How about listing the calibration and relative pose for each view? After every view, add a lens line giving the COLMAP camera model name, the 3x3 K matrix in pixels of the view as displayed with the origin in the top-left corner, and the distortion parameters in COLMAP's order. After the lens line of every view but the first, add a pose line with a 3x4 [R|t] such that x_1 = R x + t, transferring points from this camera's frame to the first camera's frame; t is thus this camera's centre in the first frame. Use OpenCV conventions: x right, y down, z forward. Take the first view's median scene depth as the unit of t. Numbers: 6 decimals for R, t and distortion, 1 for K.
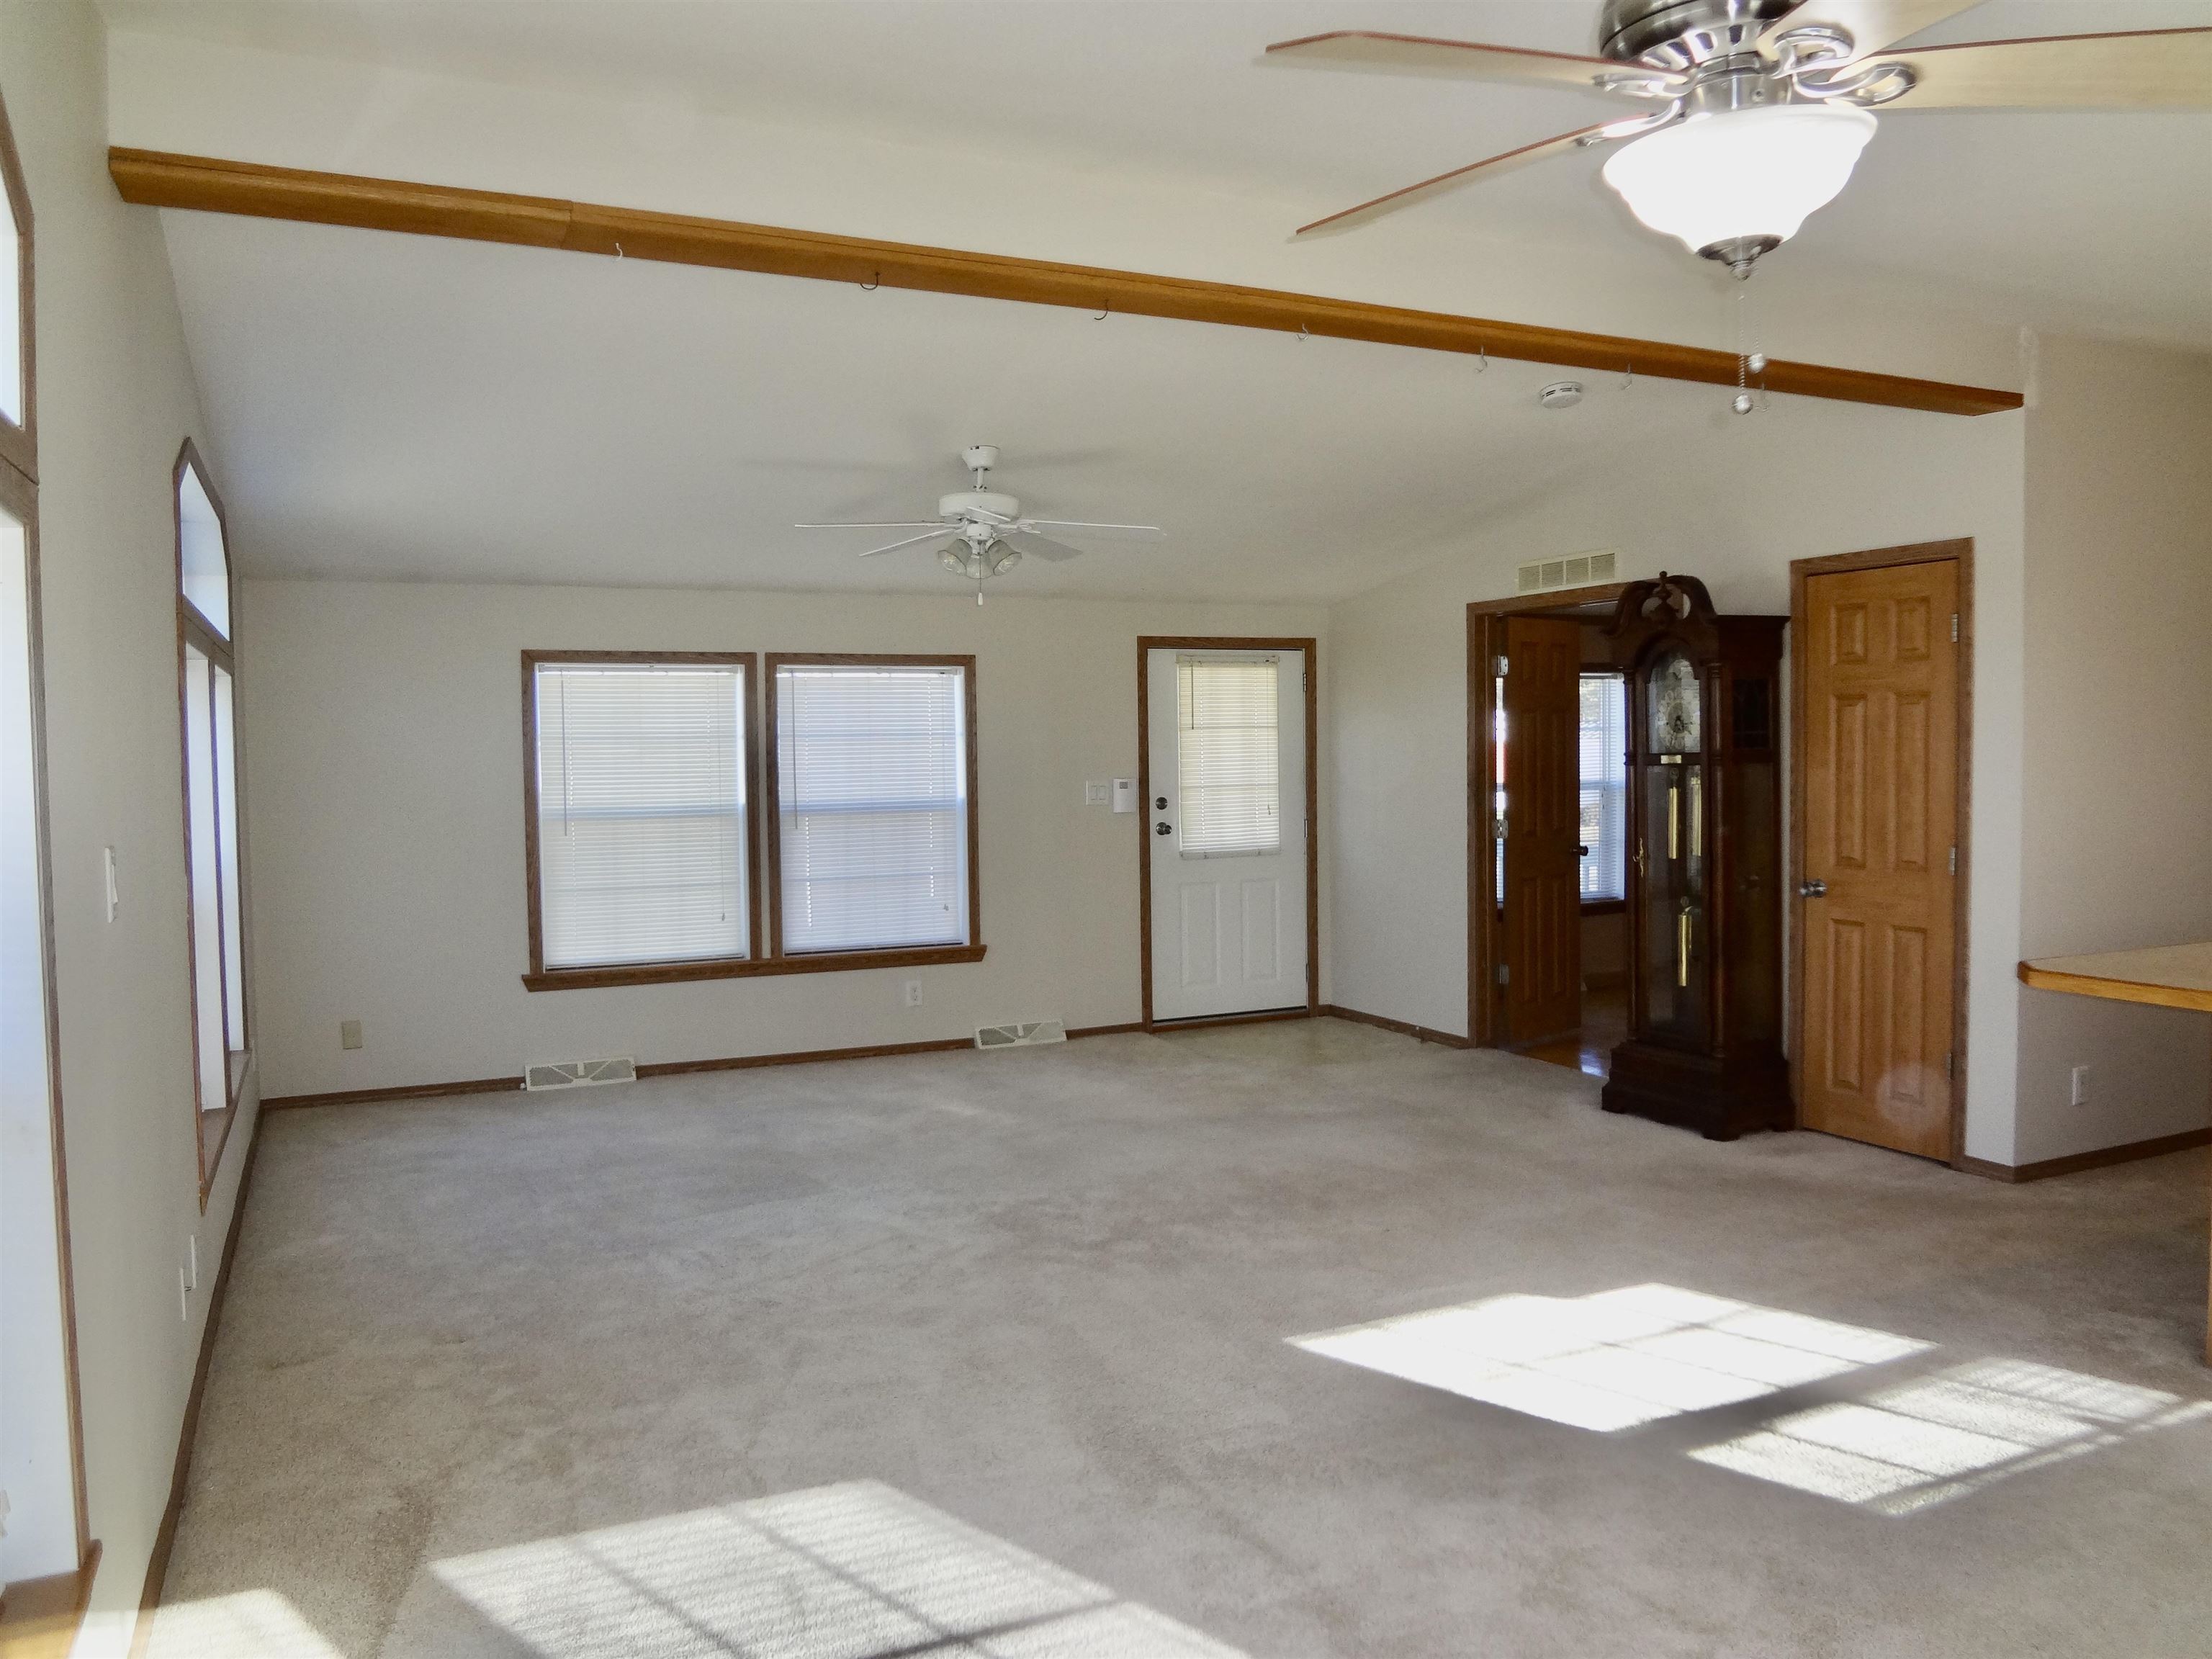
lens RADIAL K [[1639.3, 0, 1106.0], [0, 1639.3, 829.5], [0, 0, 1]] dist [-0.049427, 0.001721]
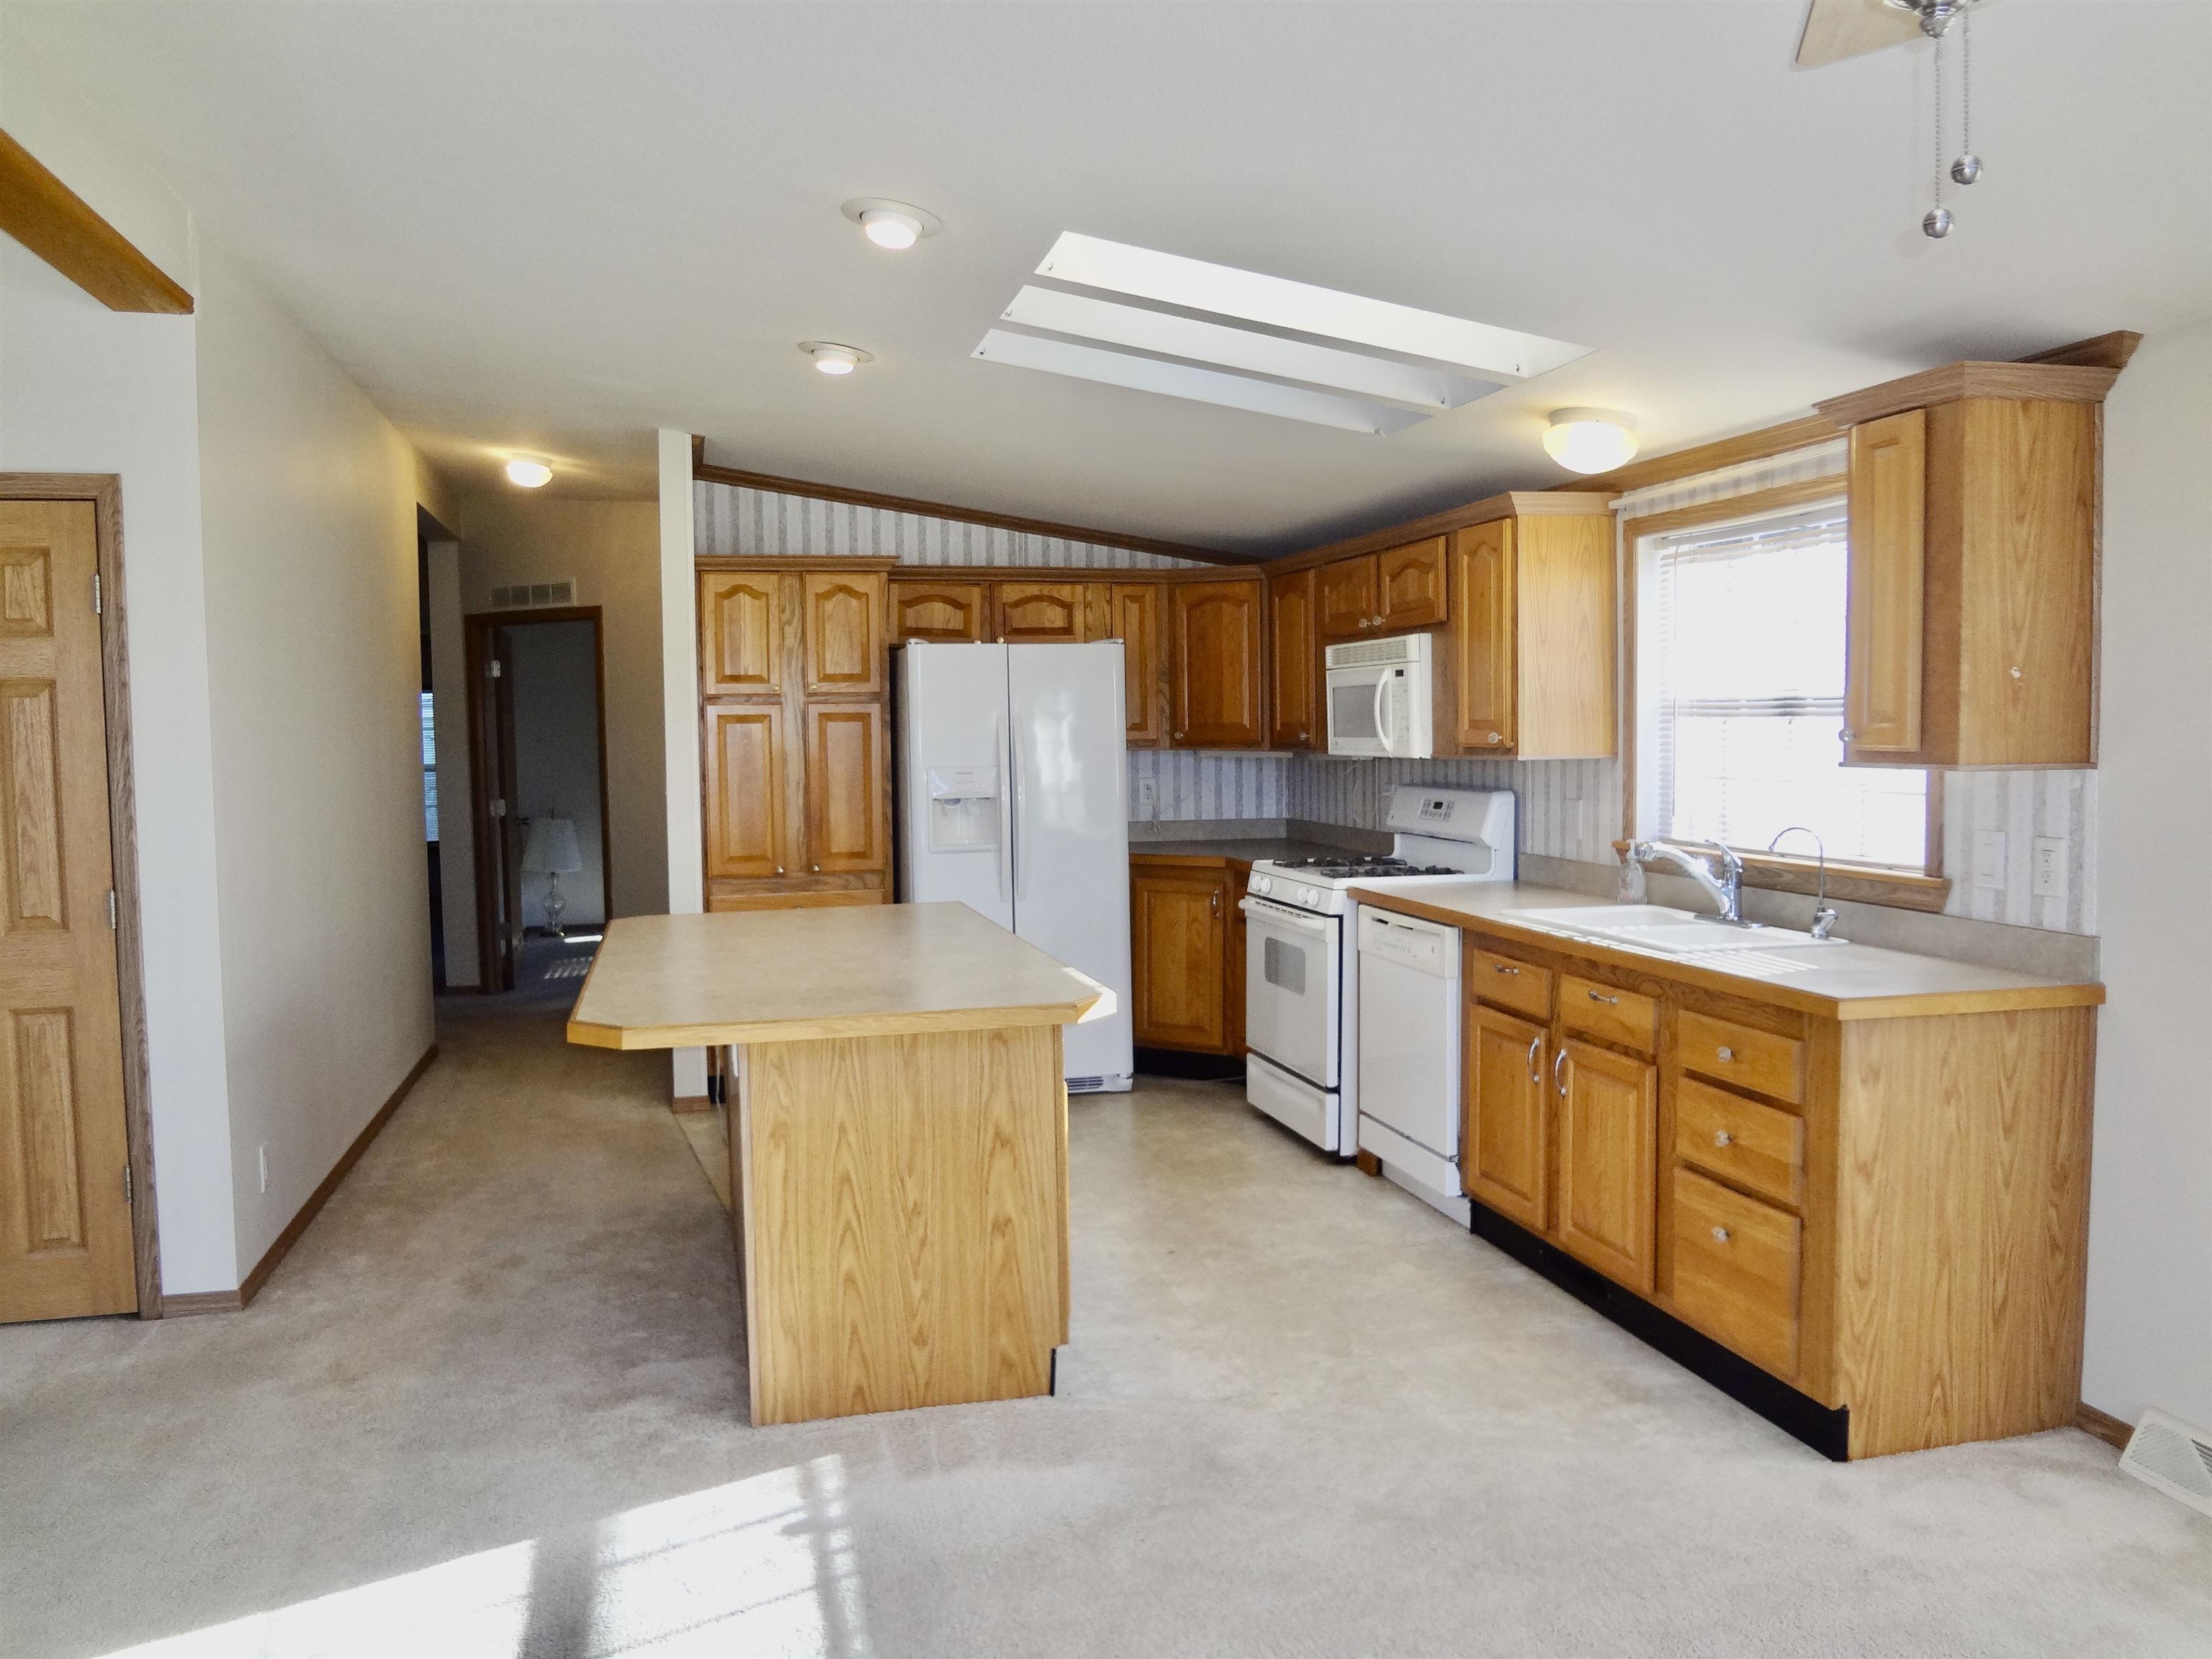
lens RADIAL K [[1647.0, 0, 1089.8], [0, 1647.0, 834.0], [0, 0, 1]] dist [-0.038375, 0.001005]
pose [[0.198029, -0.054365, 0.978687, -0.101336], [0.060719, 0.997224, 0.043108, -0.017623], [-0.978314, 0.050888, 0.200780, 0.364989]]
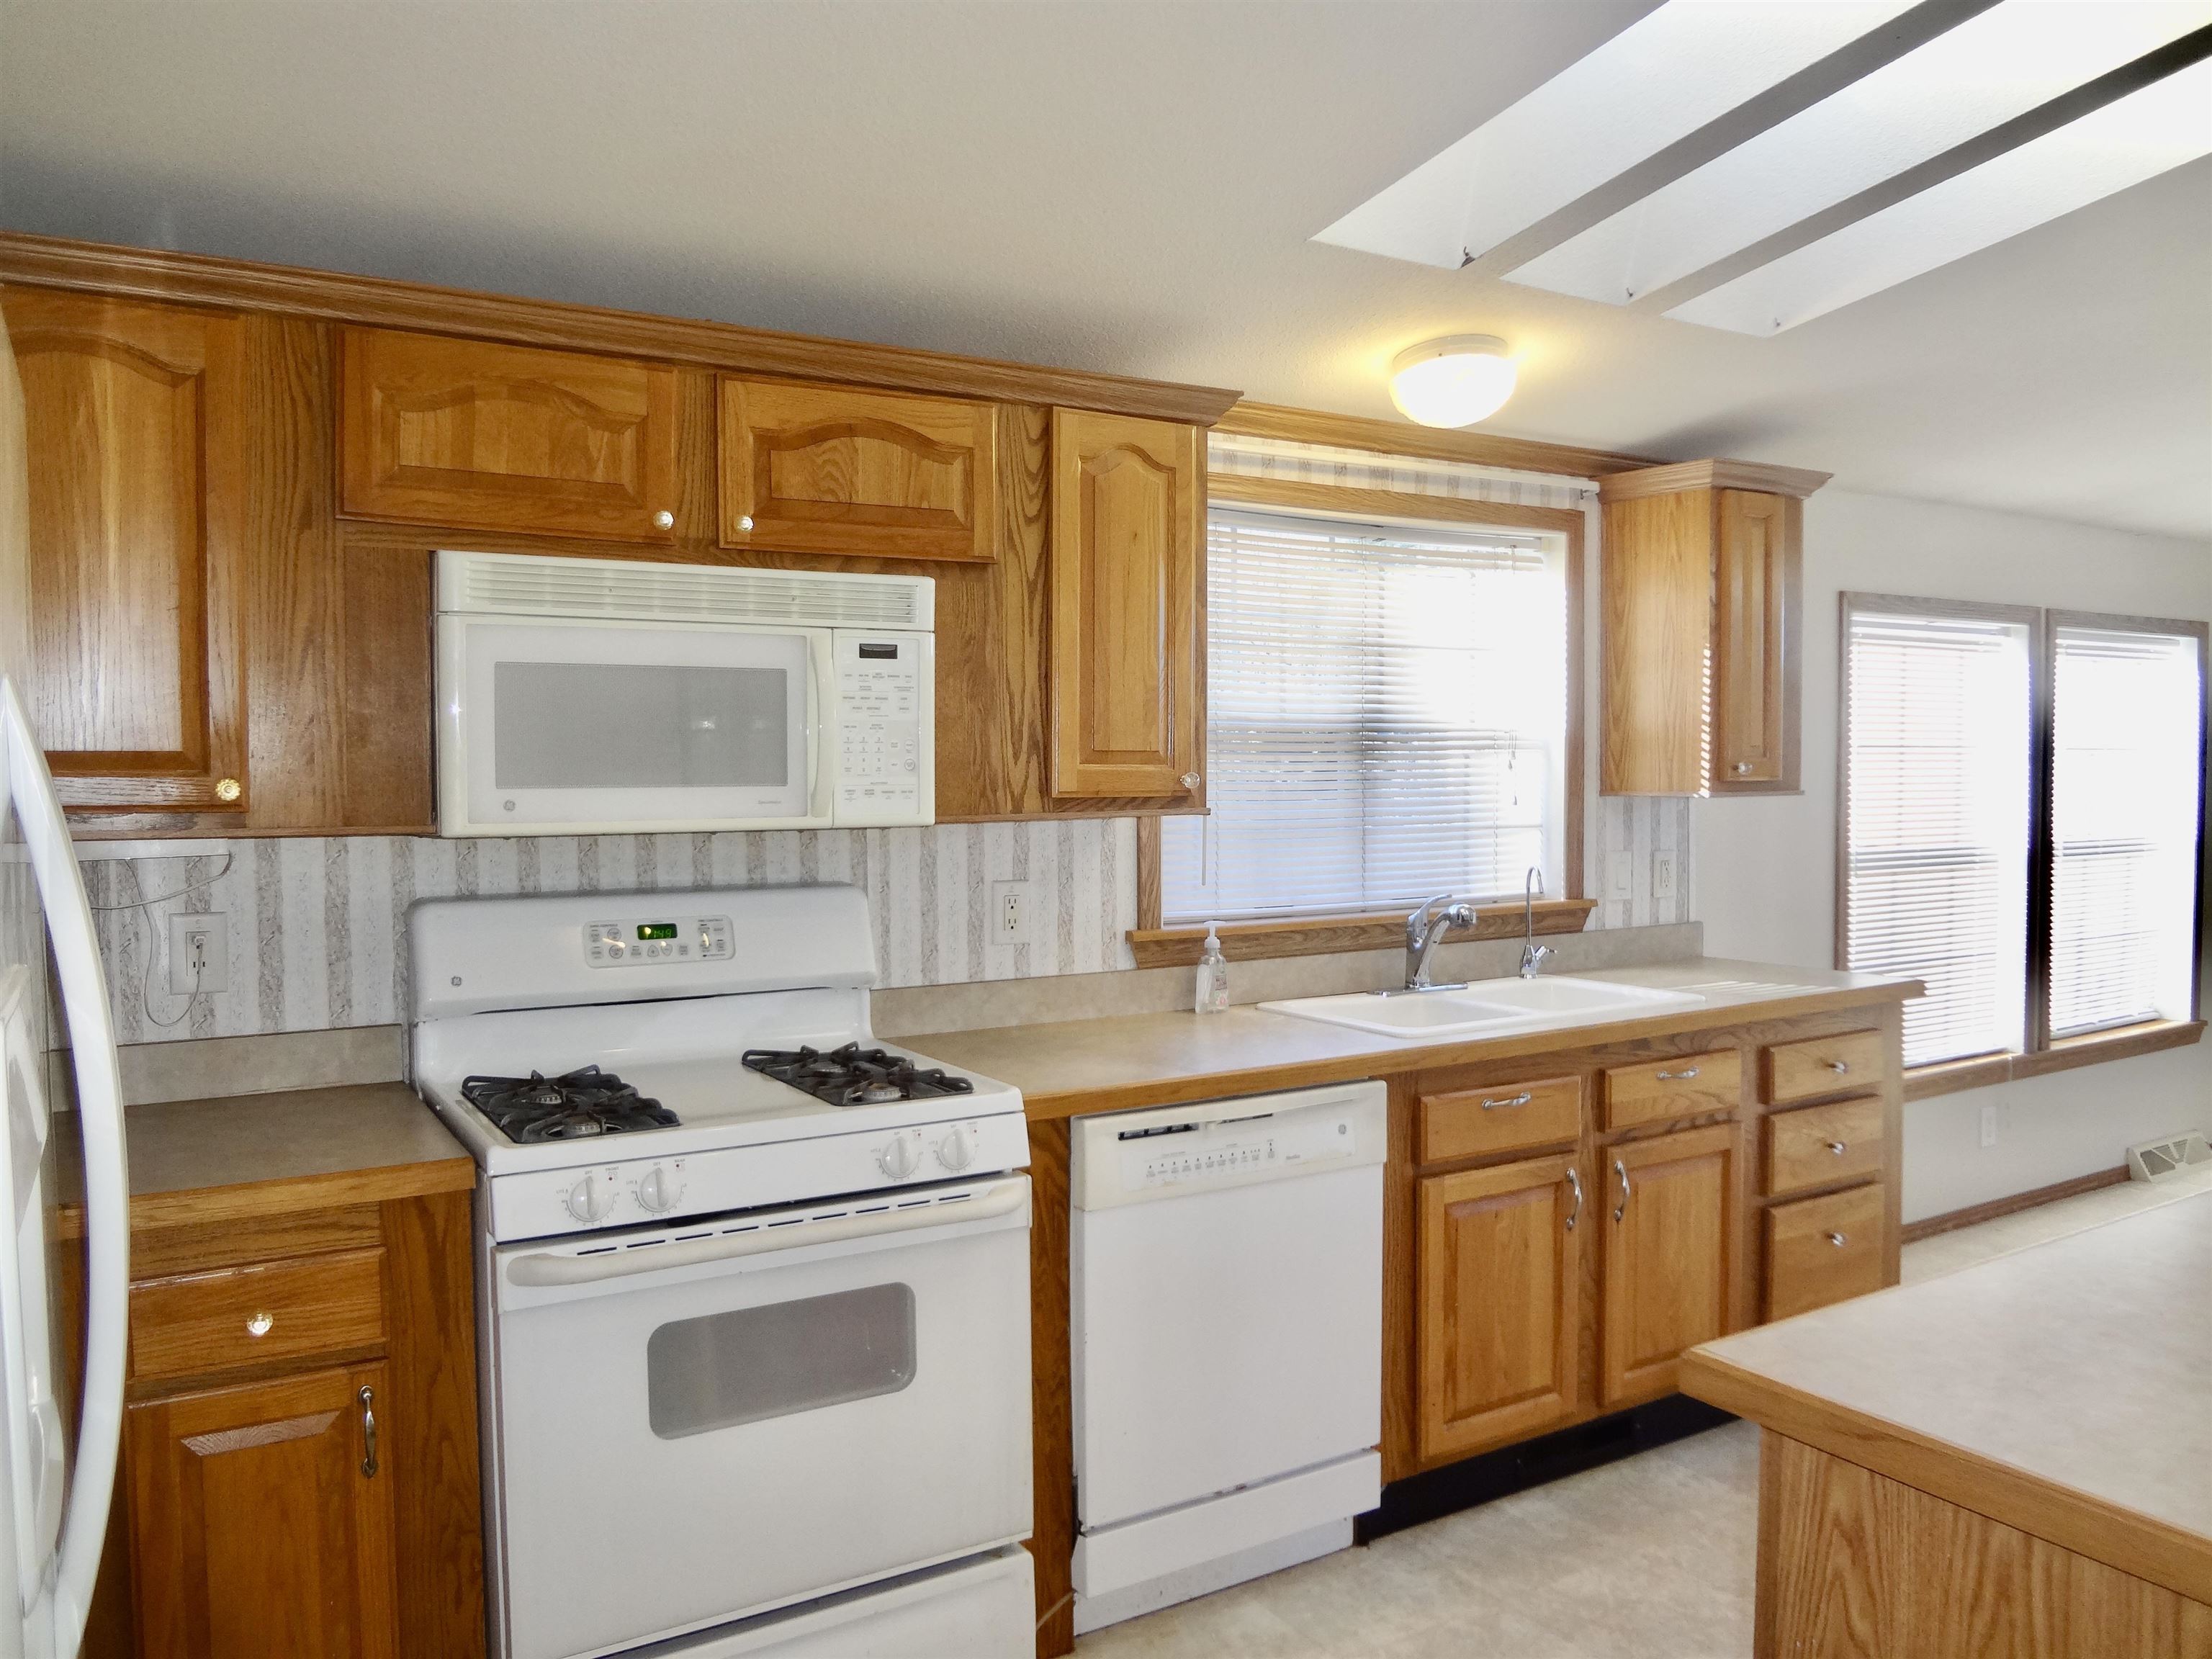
lens RADIAL K [[1650.4, 0, 1098.0], [0, 1650.4, 835.6], [0, 0, 1]] dist [-0.051185, 0.007859]
pose [[-0.994867, 0.020427, -0.099103, 0.807697], [0.010604, 0.995065, 0.098656, -0.050190], [0.100630, 0.097099, -0.990174, 0.817609]]
